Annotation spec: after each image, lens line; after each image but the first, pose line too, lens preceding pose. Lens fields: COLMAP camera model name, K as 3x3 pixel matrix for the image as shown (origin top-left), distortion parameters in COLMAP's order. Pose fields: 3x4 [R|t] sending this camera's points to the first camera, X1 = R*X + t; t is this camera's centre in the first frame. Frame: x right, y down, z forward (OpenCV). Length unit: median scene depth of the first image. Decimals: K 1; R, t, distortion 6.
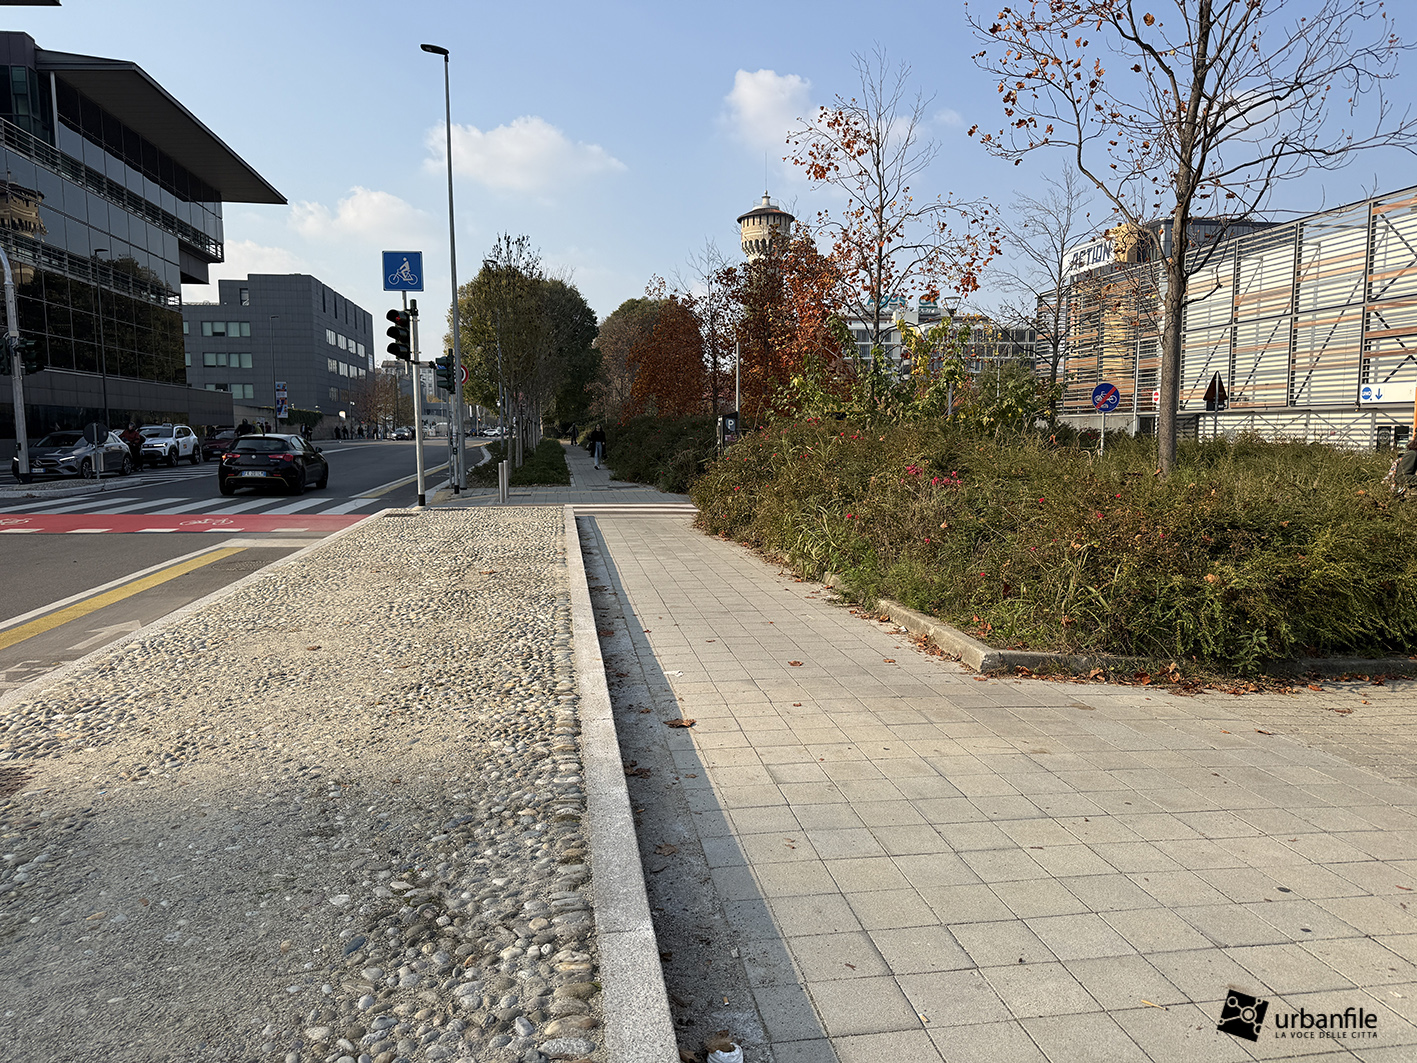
lens RADIAL K [[1006.0, 0, 715.4], [0, 1006.0, 535.9], [0, 0, 1]] dist [-0.028547, -0.004311]
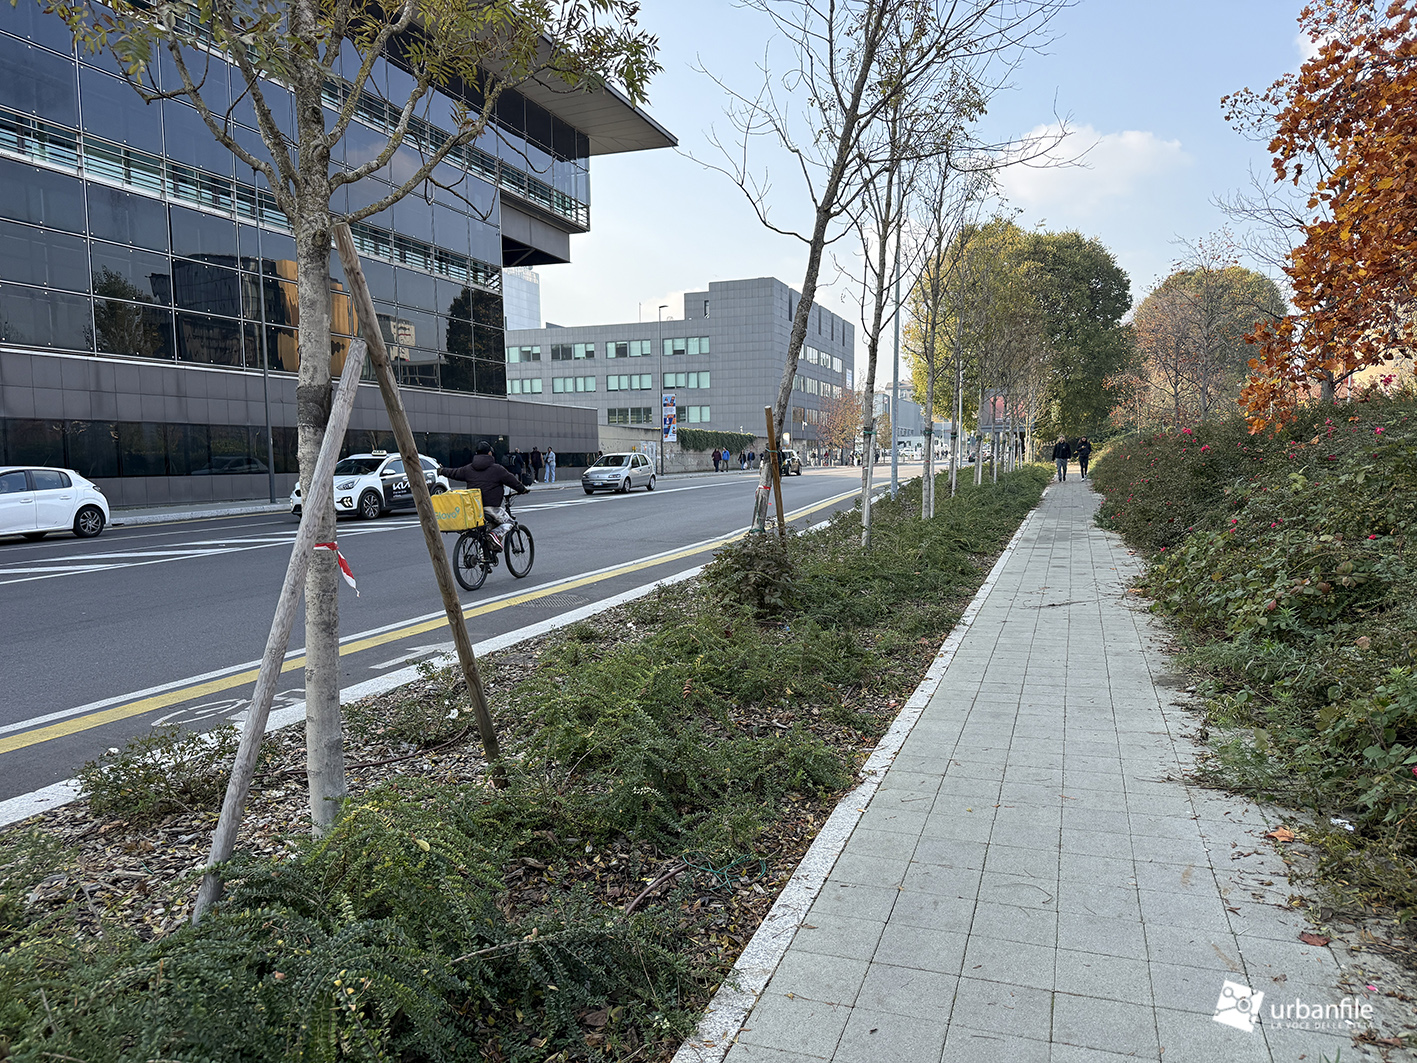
lens RADIAL K [[1006.0, 0, 714.4], [0, 1006.0, 537.9], [0, 0, 1]] dist [-0.028547, -0.004311]
pose [[0.871527, 0.026641, -0.489624, -0.029891], [-0.039399, 0.999099, -0.015768, -0.028289], [0.488762, 0.033033, 0.871791, 0.292632]]
